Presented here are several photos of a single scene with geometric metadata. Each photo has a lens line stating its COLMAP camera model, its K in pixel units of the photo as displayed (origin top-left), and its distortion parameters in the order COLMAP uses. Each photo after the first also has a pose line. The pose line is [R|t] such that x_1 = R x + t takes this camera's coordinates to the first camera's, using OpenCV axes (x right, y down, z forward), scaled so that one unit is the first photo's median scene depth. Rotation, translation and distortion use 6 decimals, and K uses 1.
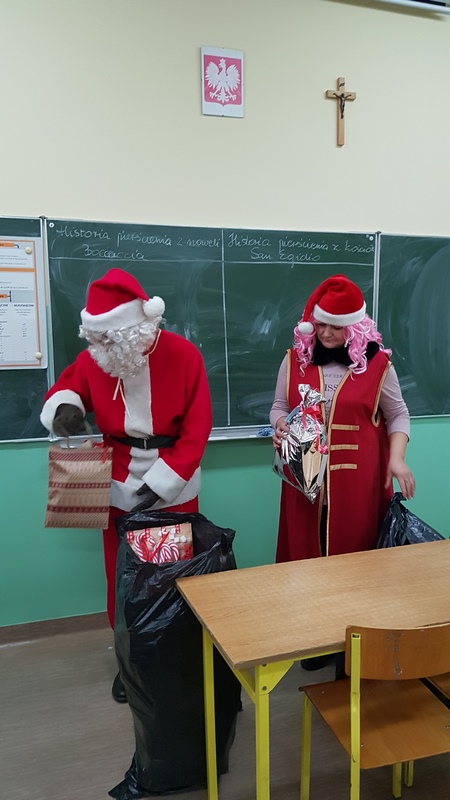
lens RADIAL K [[608.9, 0, 223.8], [0, 608.9, 408.3], [0, 0, 1]] dist [0.093113, -0.175056]
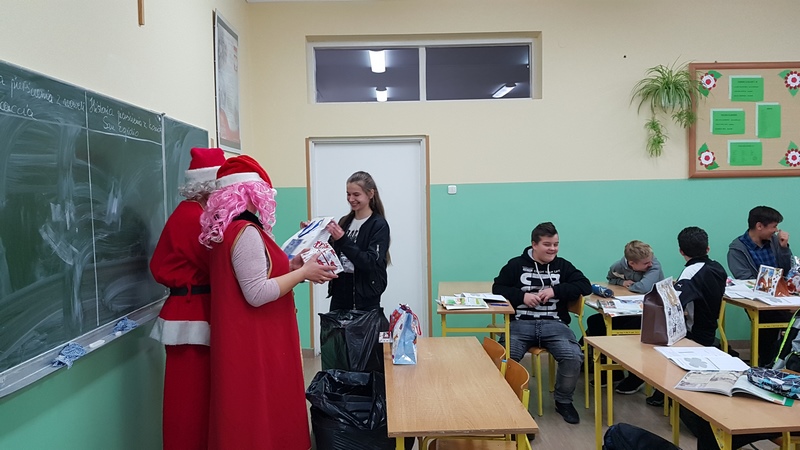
lens RADIAL K [[609.5, 0, 399.1], [0, 609.5, 222.8], [0, 0, 1]] dist [0.076005, -0.133104]
pose [[0.319501, -0.046578, 0.946441, -0.677036], [0.143871, 0.989596, 0.000133, -0.054175], [-0.936600, 0.136123, 0.322878, 0.358121]]
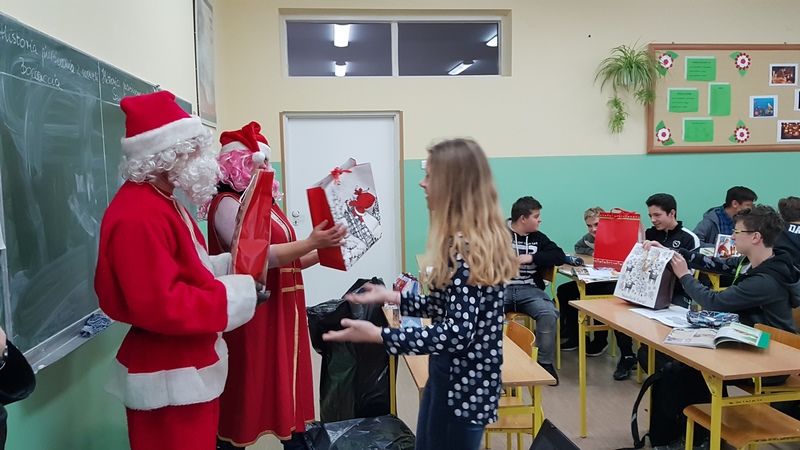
lens RADIAL K [[609.5, 0, 399.1], [0, 609.5, 222.8], [0, 0, 1]] dist [0.076005, -0.133104]
pose [[0.231021, -0.084518, 0.969271, -0.743150], [0.147588, 0.987736, 0.050952, -0.060381], [-0.961690, 0.131282, 0.240662, 0.443288]]
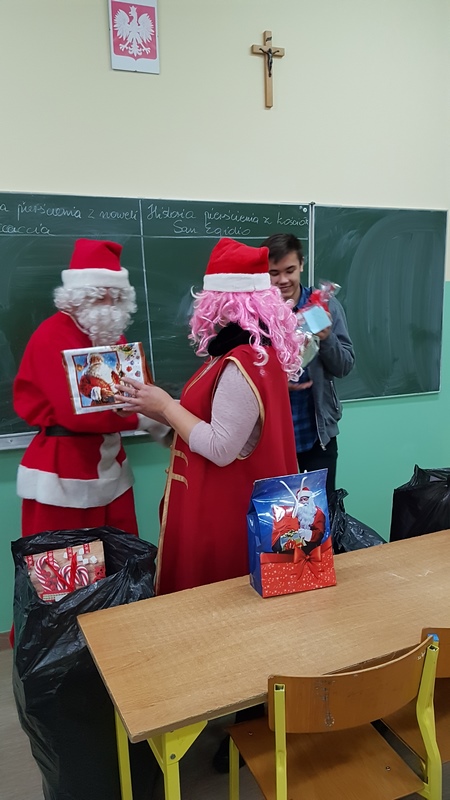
lens RADIAL K [[609.5, 0, 226.8], [0, 609.5, 403.4], [0, 0, 1]] dist [0.076005, -0.133104]
pose [[0.996059, -0.029656, 0.083590, 0.040681], [0.026376, 0.998849, 0.040075, -0.028207], [-0.084683, -0.037712, 0.995694, 0.086173]]
